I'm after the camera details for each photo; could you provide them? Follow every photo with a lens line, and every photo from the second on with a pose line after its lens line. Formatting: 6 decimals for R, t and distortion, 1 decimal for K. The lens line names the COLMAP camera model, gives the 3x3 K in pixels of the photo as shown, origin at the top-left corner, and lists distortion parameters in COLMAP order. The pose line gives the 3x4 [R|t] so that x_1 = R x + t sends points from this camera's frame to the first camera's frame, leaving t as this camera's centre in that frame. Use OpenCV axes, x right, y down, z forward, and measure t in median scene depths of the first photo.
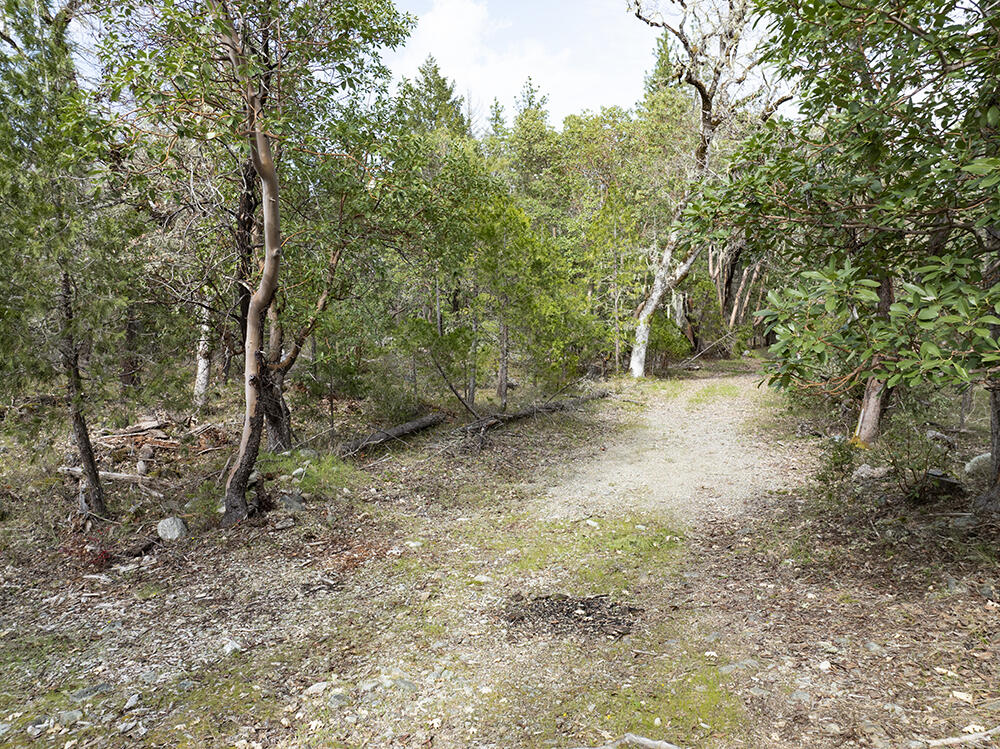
lens RADIAL K [[703.7, 0, 497.2], [0, 703.7, 376.4], [0, 0, 1]] dist [-0.029229, -0.000460]
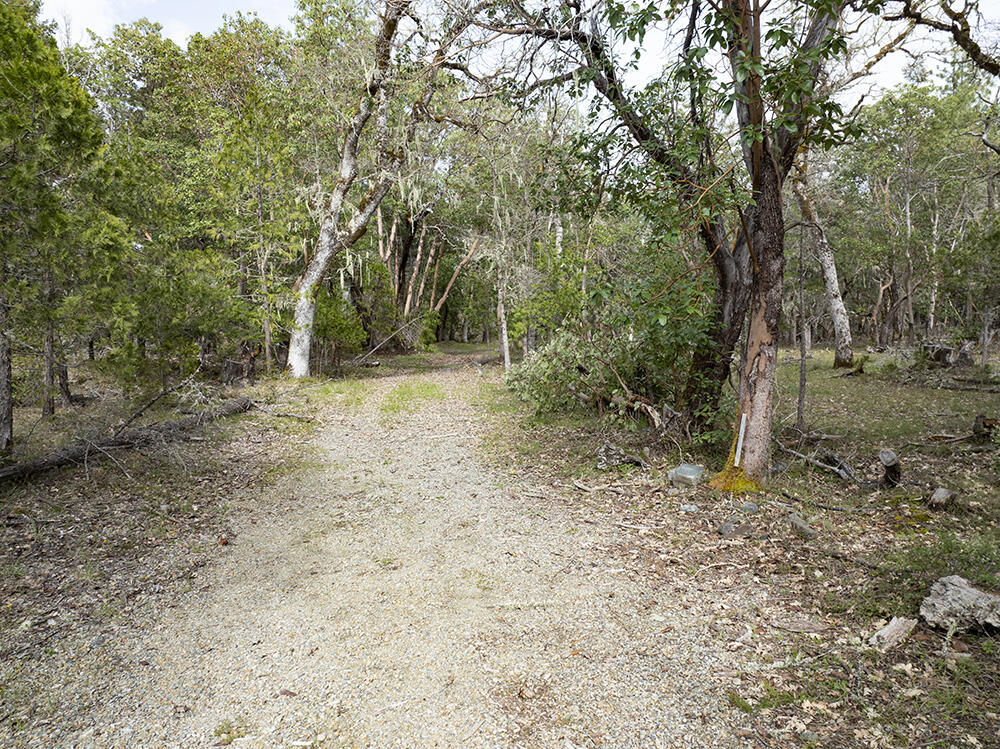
lens RADIAL K [[703.7, 0, 496.2], [0, 703.7, 376.5], [0, 0, 1]] dist [-0.029229, -0.000460]
pose [[0.890927, -0.037812, 0.452569, 0.062270], [0.039822, 0.999194, 0.005090, 0.004481], [-0.452397, 0.013488, 0.891715, 0.311605]]
